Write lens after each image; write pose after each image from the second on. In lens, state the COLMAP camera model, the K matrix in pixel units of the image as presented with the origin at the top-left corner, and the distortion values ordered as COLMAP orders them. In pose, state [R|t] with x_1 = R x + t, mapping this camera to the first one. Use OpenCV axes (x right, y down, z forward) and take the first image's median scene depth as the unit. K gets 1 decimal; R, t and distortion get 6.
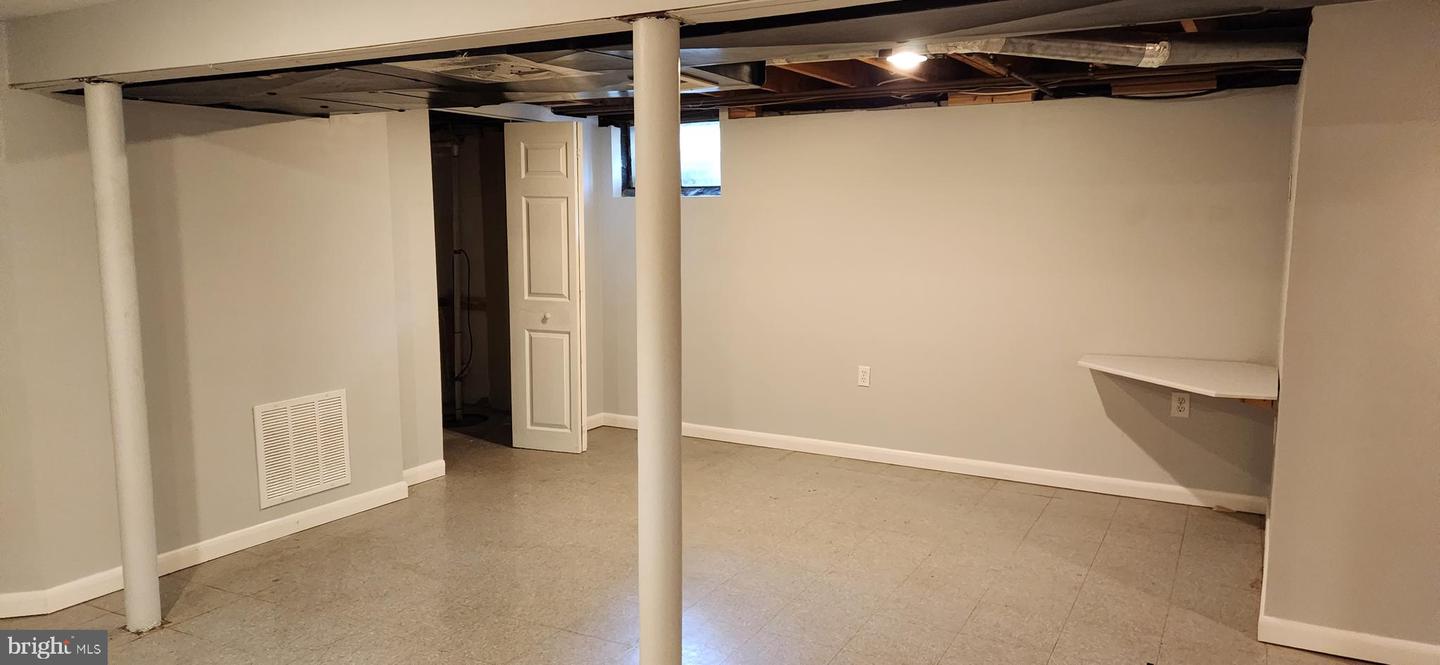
lens RADIAL K [[893.5, 0, 720.0], [0, 893.5, 332.5], [0, 0, 1]] dist [0.001042, -0.002937]
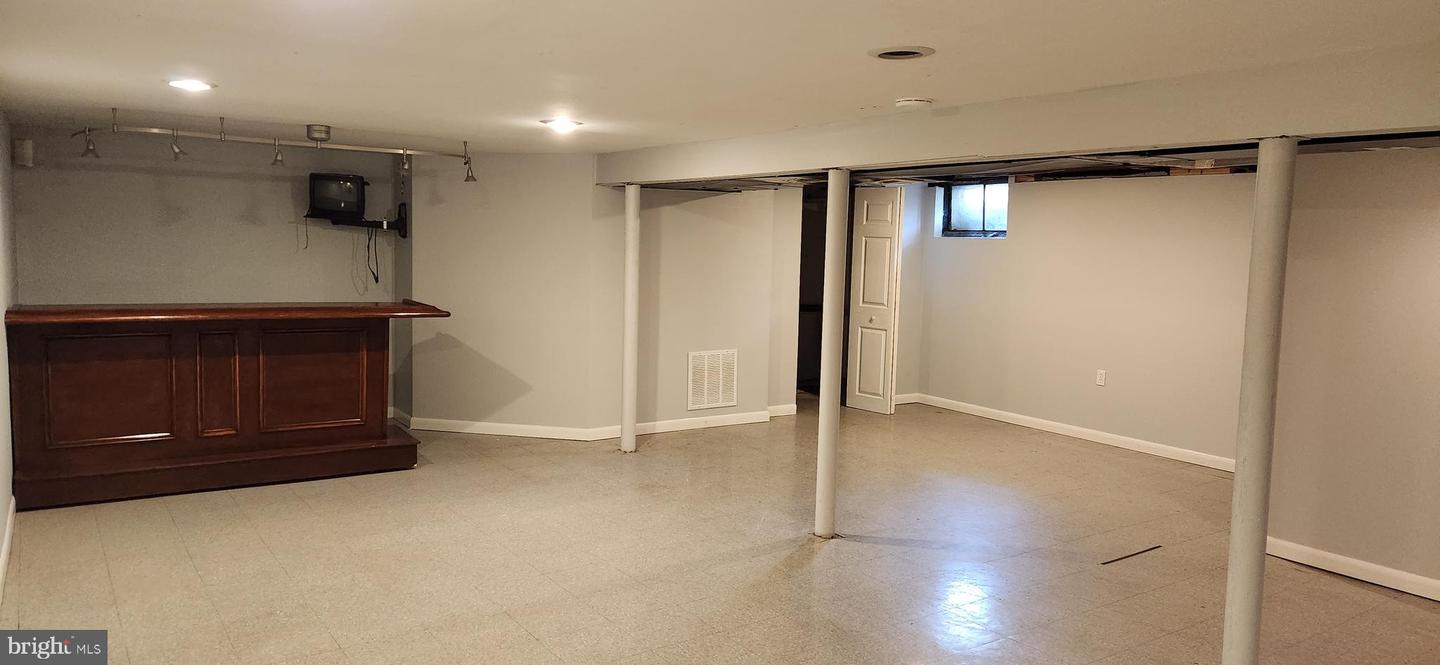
lens RADIAL K [[893.5, 0, 720.0], [0, 893.5, 332.5], [0, 0, 1]] dist [0.001042, -0.002937]
pose [[0.878579, 0.066630, -0.472926, 0.360912], [-0.082134, 0.996547, -0.012182, 0.056119], [0.470481, 0.049546, 0.881018, -0.526305]]
